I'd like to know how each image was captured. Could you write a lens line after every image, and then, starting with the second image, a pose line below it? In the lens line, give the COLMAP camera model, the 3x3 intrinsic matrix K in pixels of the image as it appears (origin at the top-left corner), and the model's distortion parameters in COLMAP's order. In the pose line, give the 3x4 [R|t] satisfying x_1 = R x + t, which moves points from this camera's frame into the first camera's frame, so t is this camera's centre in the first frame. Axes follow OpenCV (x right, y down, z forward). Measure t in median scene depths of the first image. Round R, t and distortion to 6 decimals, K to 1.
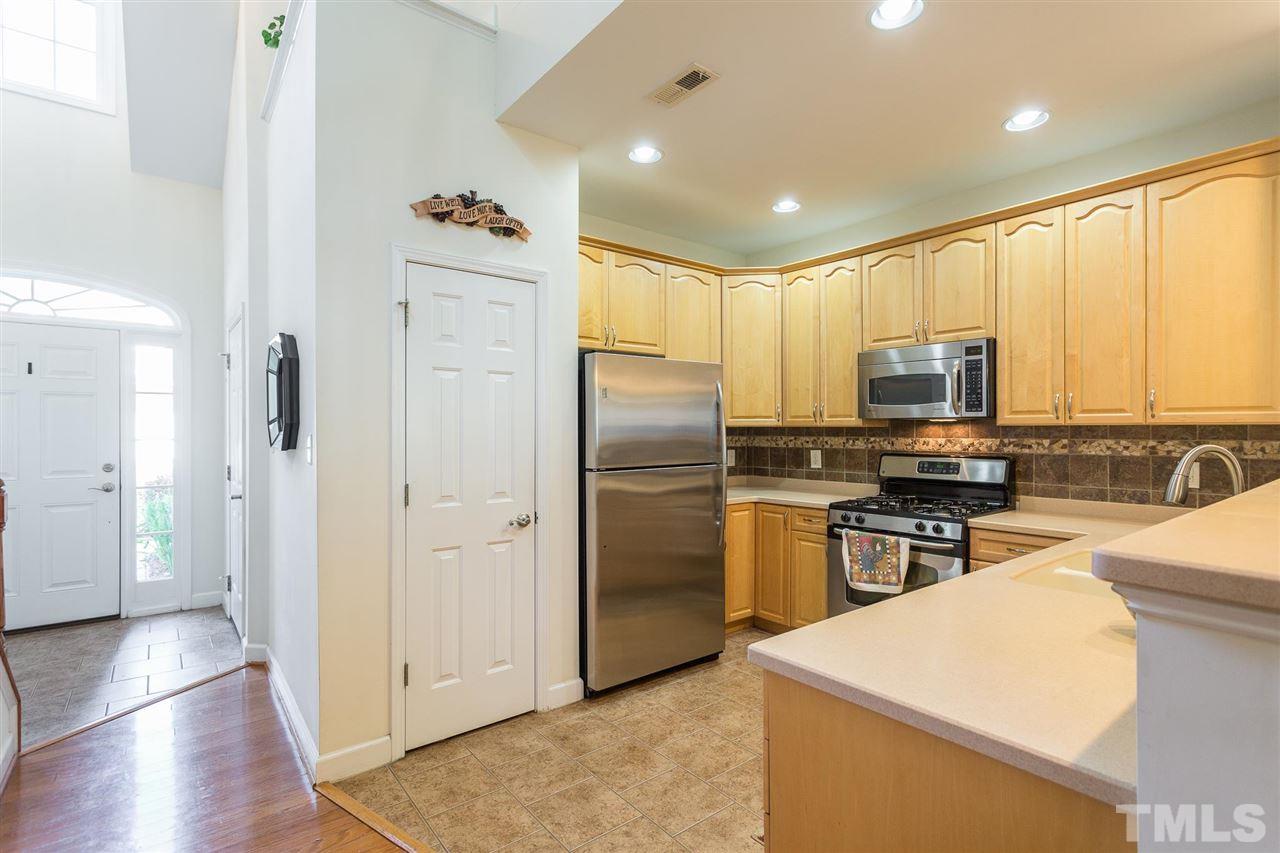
lens RADIAL K [[617.9, 0, 636.3], [0, 617.9, 423.0], [0, 0, 1]] dist [-0.010276, 0.000414]
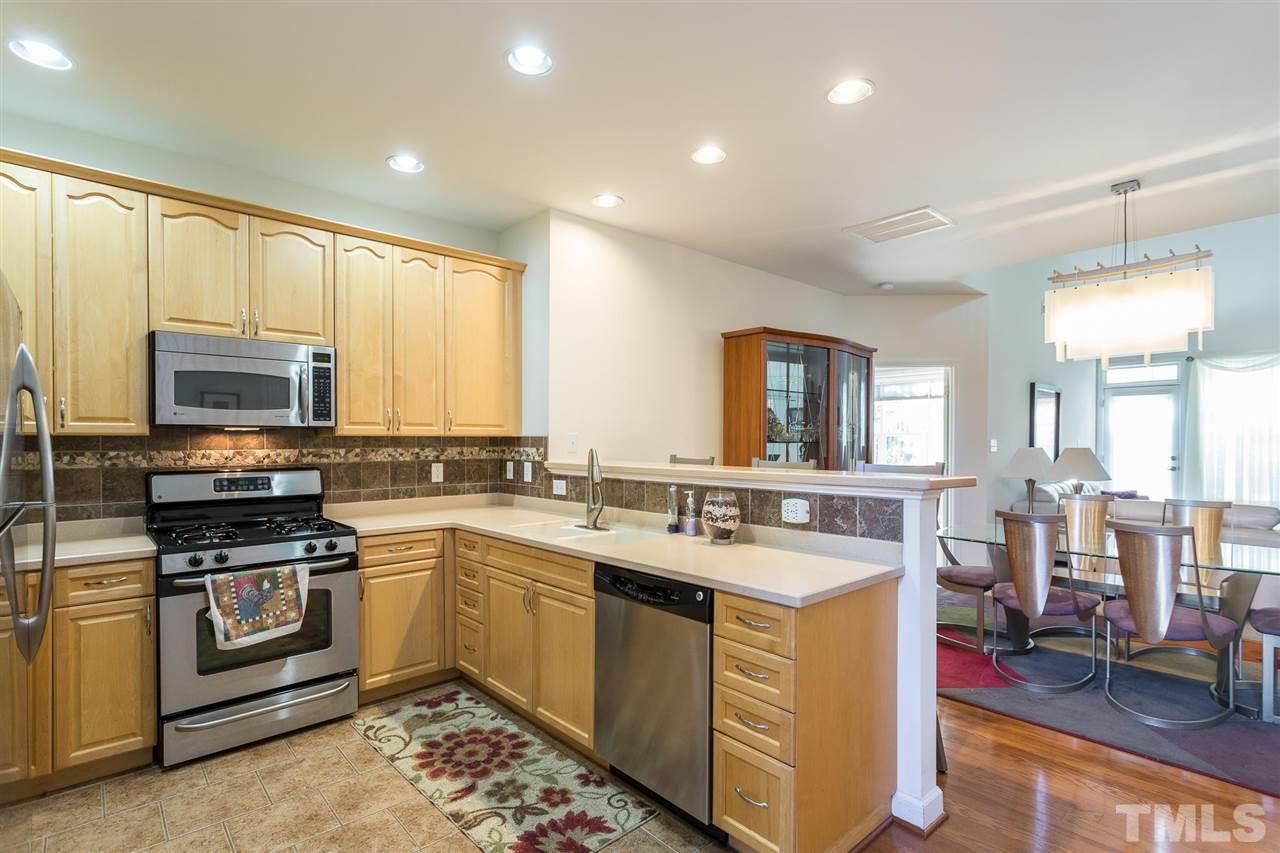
lens RADIAL K [[617.9, 0, 639.4], [0, 617.9, 444.9], [0, 0, 1]] dist [-0.010276, 0.000414]
pose [[-0.083520, -0.007639, 0.996477, -0.459176], [-0.009673, 0.999930, 0.006854, 0.007400], [-0.996459, -0.009066, -0.083588, 0.587388]]
